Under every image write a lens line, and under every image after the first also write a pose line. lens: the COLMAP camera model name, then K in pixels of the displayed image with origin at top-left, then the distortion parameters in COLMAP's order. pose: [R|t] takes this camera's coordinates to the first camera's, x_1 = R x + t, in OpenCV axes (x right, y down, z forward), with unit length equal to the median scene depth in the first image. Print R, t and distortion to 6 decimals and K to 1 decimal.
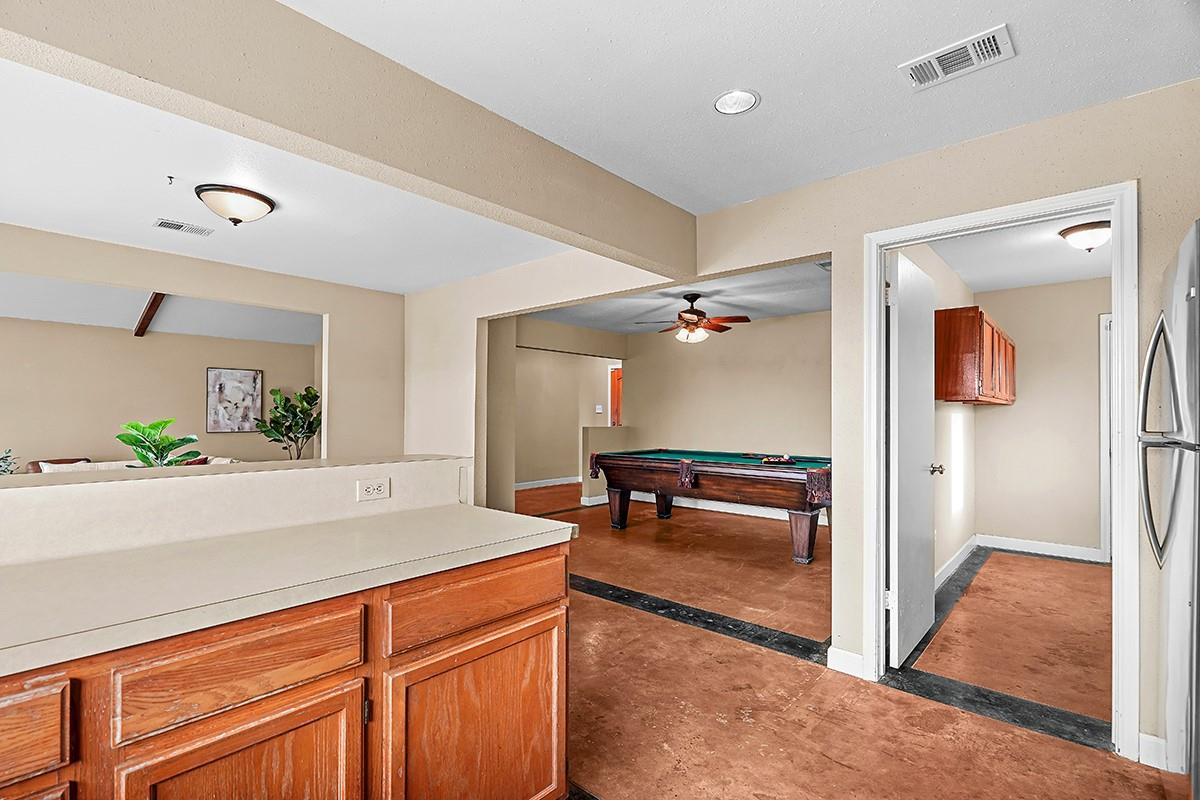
lens RADIAL K [[556.3, 0, 594.5], [0, 556.3, 400.8], [0, 0, 1]] dist [-0.002326, -0.000637]
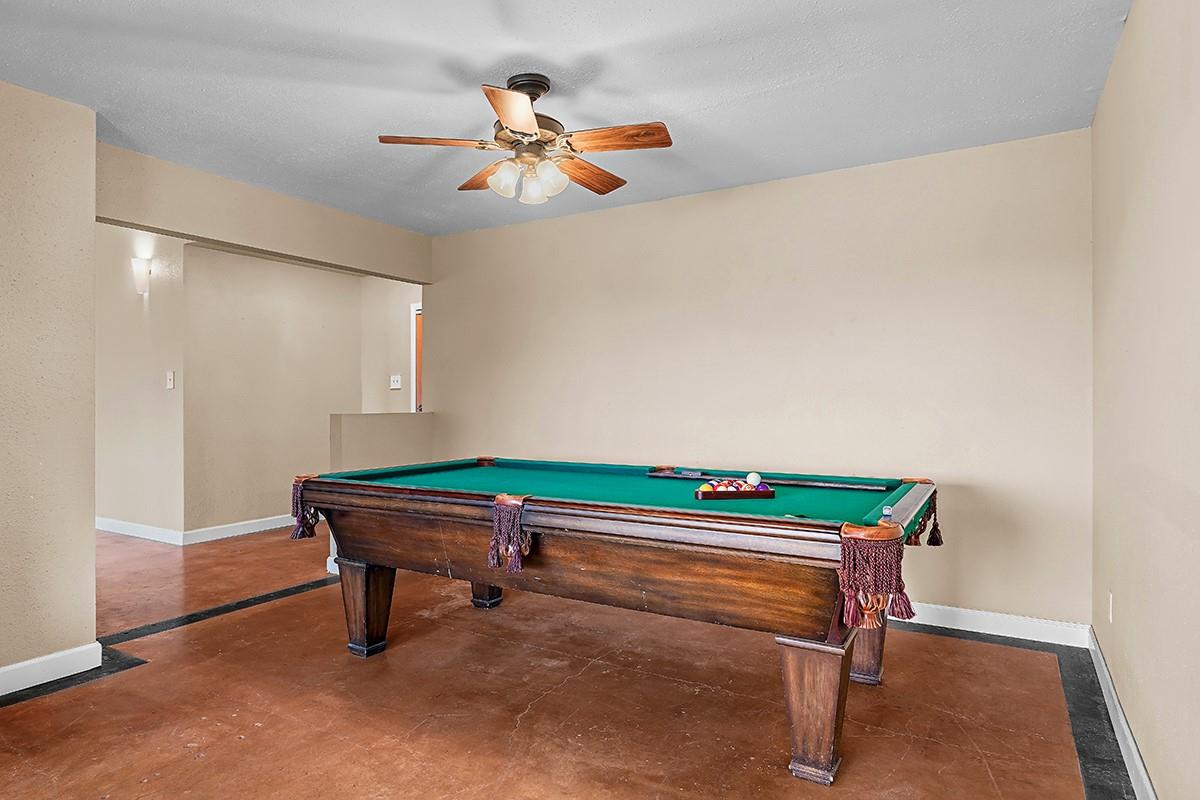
lens RADIAL K [[676.5, 0, 602.1], [0, 676.5, 400.2], [0, 0, 1]] dist [-0.004624, 0.002157]
pose [[0.979276, -0.007462, 0.202391, 0.130501], [0.002086, 0.999640, 0.026762, 0.027469], [-0.202518, -0.025785, 0.978939, 0.524564]]
